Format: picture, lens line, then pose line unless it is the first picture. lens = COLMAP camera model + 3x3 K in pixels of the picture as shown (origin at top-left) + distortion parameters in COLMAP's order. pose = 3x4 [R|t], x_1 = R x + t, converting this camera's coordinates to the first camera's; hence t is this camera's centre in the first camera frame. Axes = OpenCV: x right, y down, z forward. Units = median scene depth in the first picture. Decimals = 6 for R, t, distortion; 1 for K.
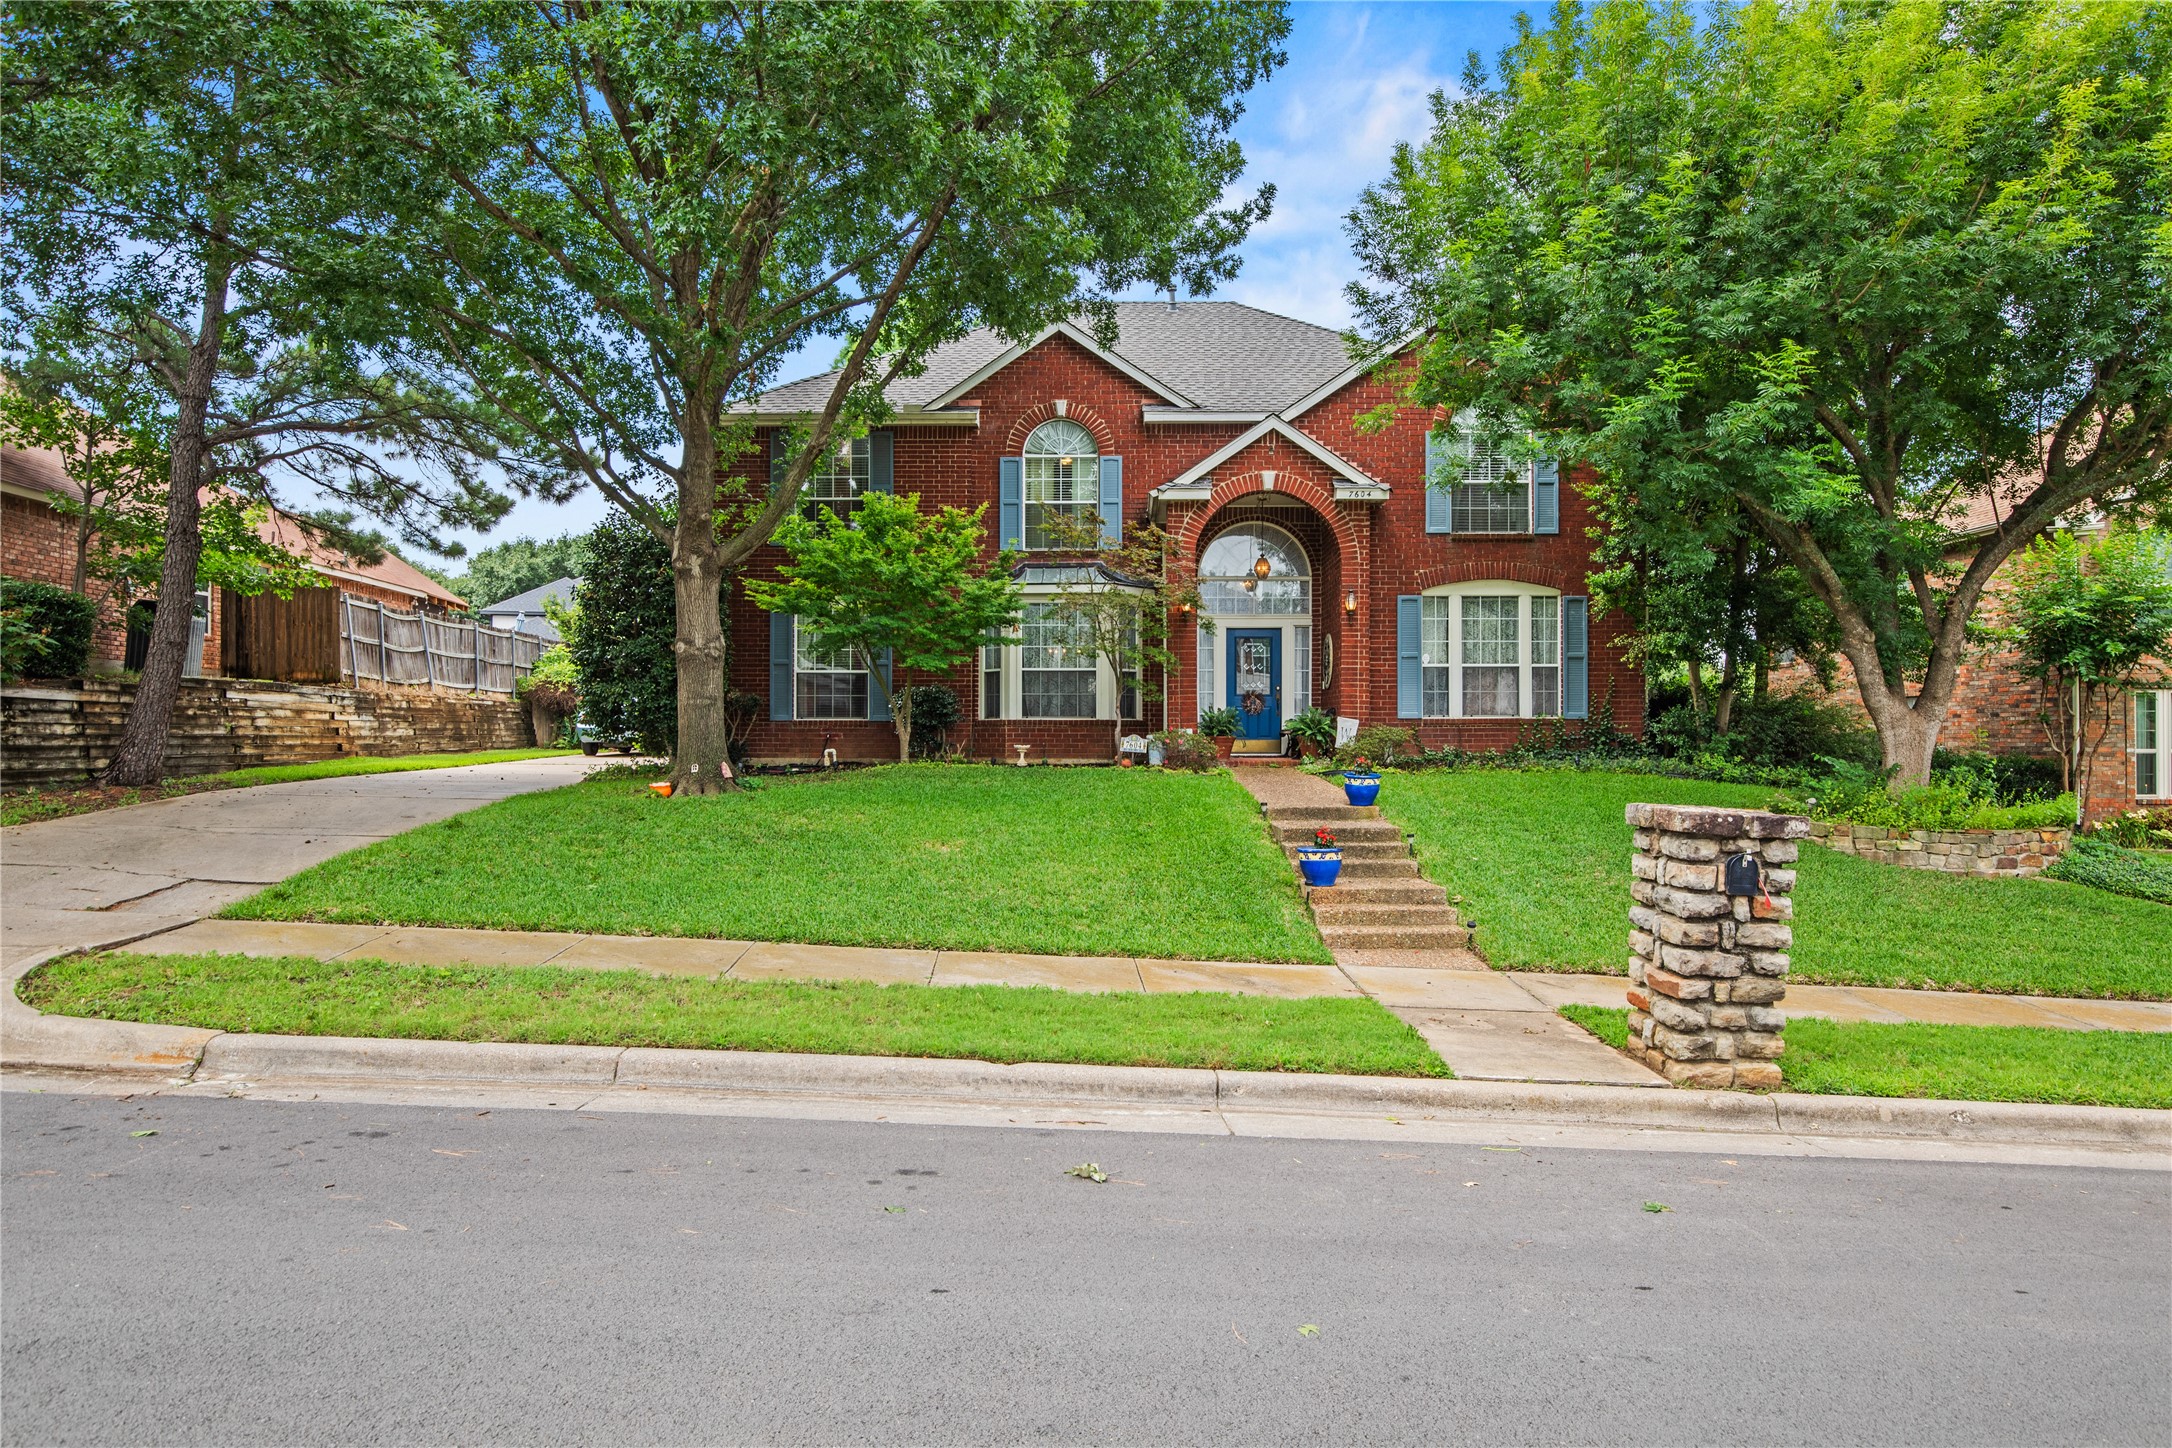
lens RADIAL K [[1228.2, 0, 1082.1], [0, 1228.2, 697.2], [0, 0, 1]] dist [-0.007853, 0.001902]
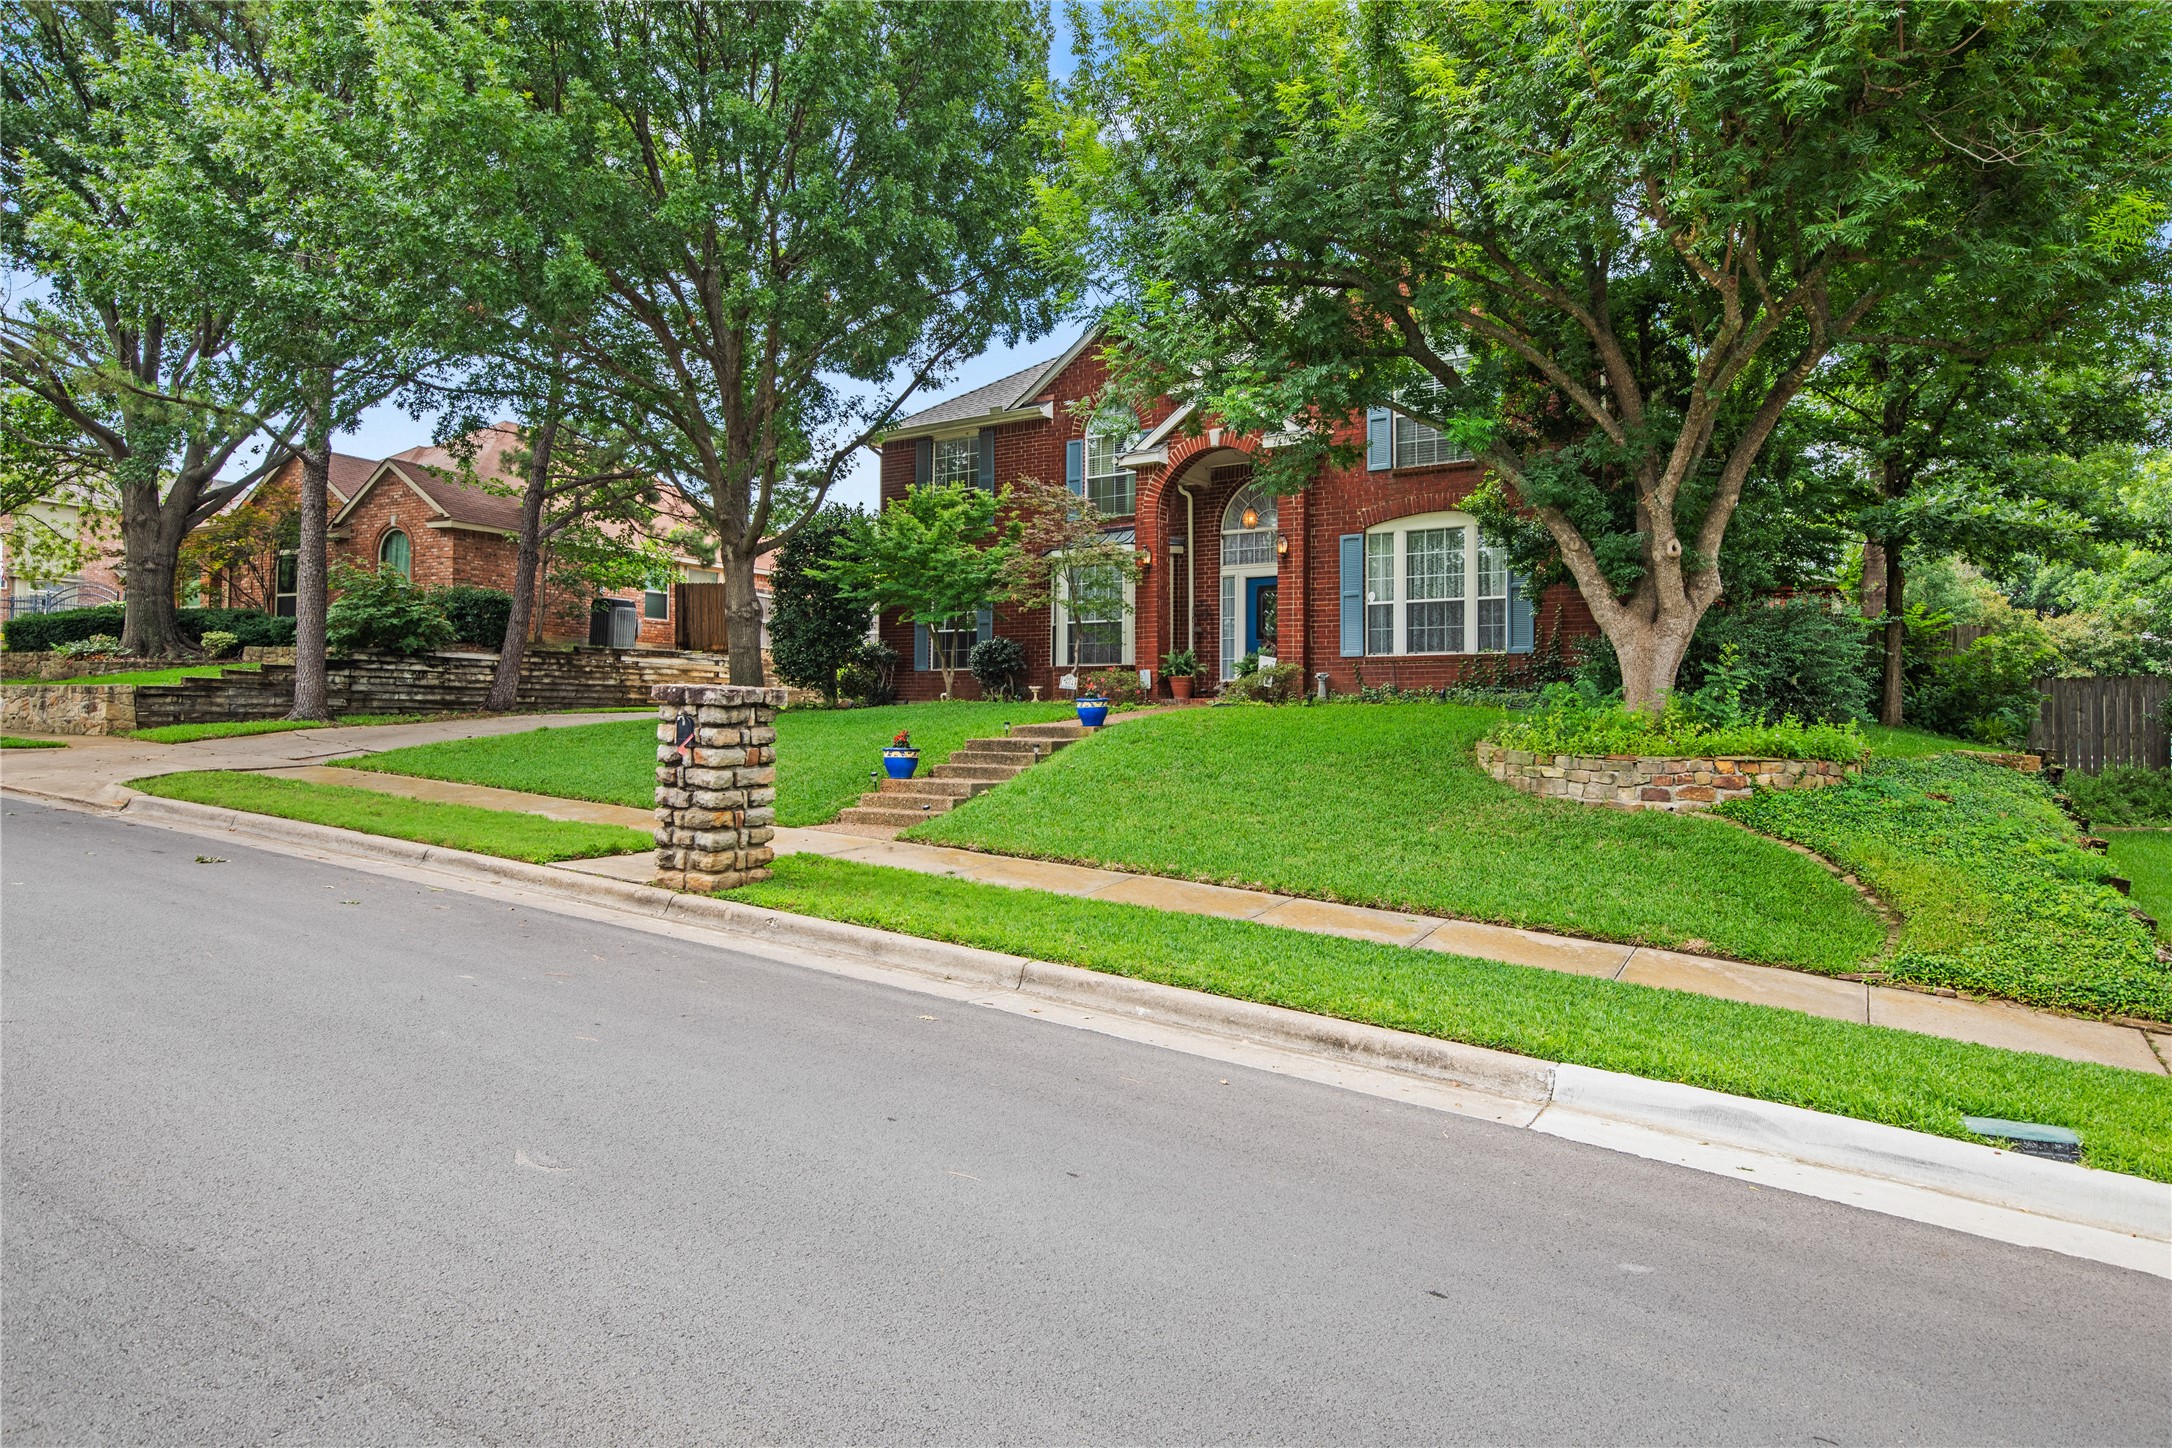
lens RADIAL K [[1233.3, 0, 1086.6], [0, 1233.3, 628.2], [0, 0, 1]] dist [-0.021747, 0.000155]
pose [[0.848124, -0.032862, -0.528778, 0.622427], [0.011167, 0.998962, -0.044172, 0.036471], [0.529680, 0.031558, 0.847610, 0.030487]]
